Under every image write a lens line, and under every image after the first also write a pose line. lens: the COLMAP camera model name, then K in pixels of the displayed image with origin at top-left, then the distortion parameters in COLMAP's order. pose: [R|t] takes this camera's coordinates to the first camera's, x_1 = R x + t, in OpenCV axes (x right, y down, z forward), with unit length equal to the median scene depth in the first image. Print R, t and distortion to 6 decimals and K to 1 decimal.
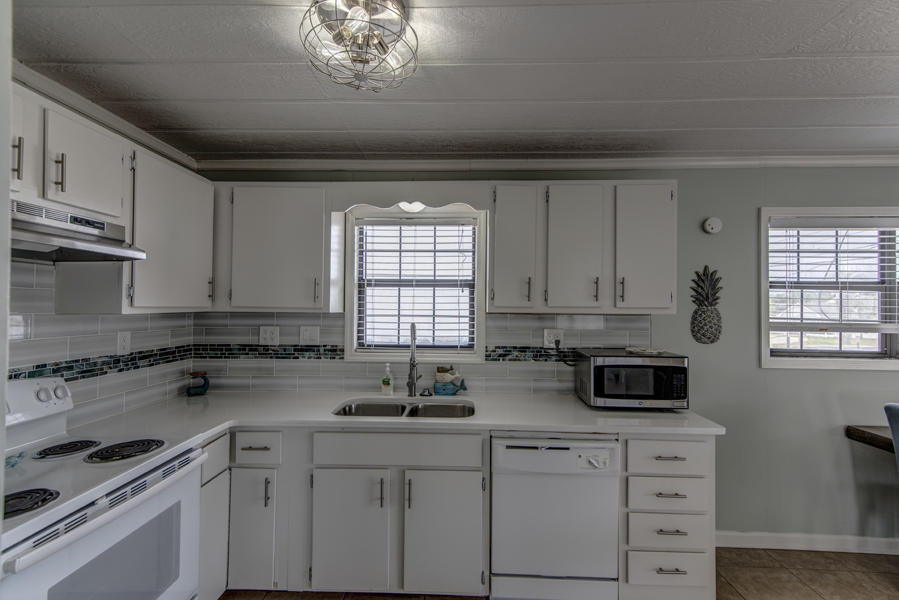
lens RADIAL K [[402.0, 0, 449.5], [0, 402.0, 304.7], [0, 0, 1]] dist [0.022598, -0.001763]
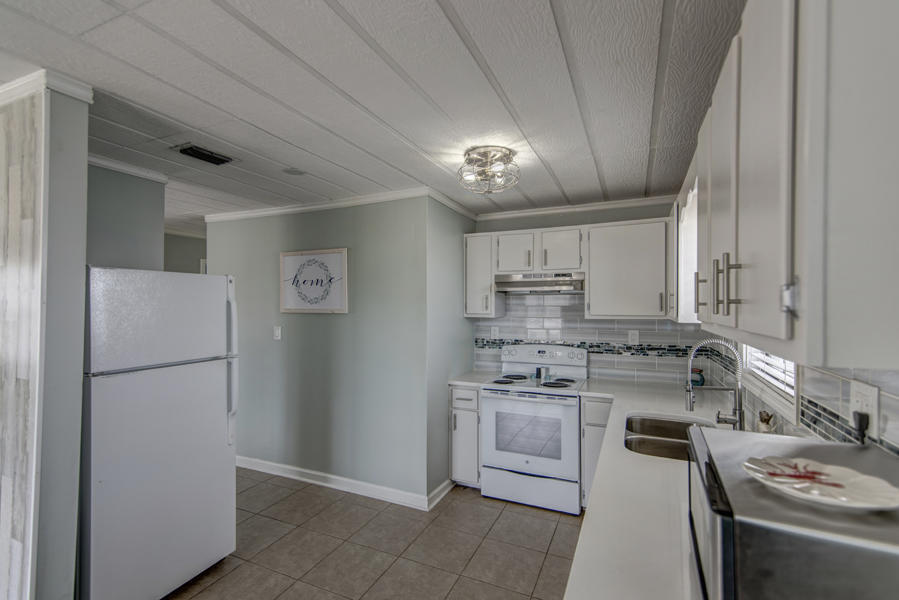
lens RADIAL K [[402.0, 0, 452.1], [0, 402.0, 305.7], [0, 0, 1]] dist [0.022598, -0.001763]
pose [[-0.386995, -0.009903, -0.922029, 0.782855], [0.004427, 0.999911, -0.012598, -0.011369], [0.922071, -0.008957, -0.386916, 0.798303]]
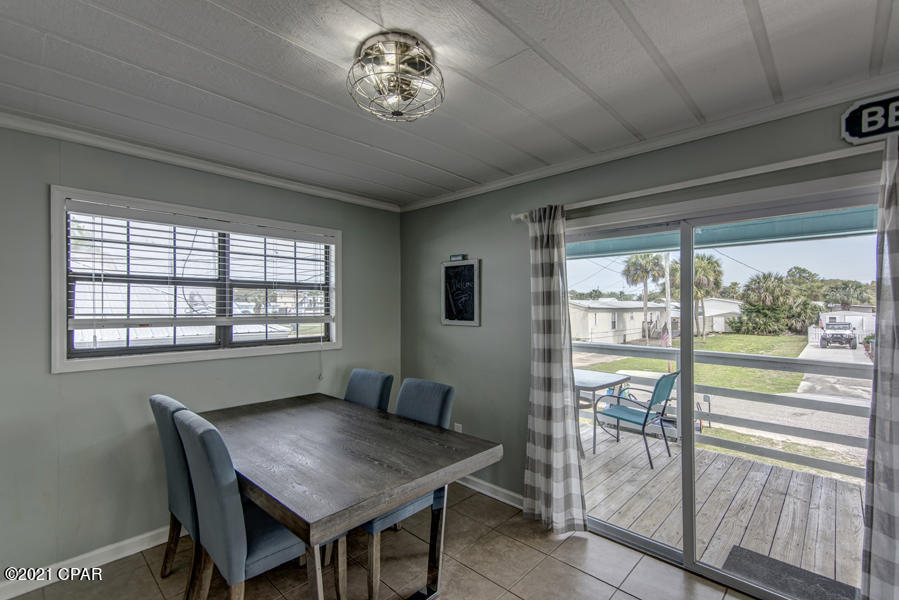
lens RADIAL K [[402.0, 0, 452.7], [0, 402.0, 306.0], [0, 0, 1]] dist [0.022598, -0.001763]
pose [[0.662098, -0.007421, 0.749381, 0.672900], [-0.001245, 0.999939, 0.011003, 0.003810], [-0.749417, -0.008218, 0.662048, -0.191948]]
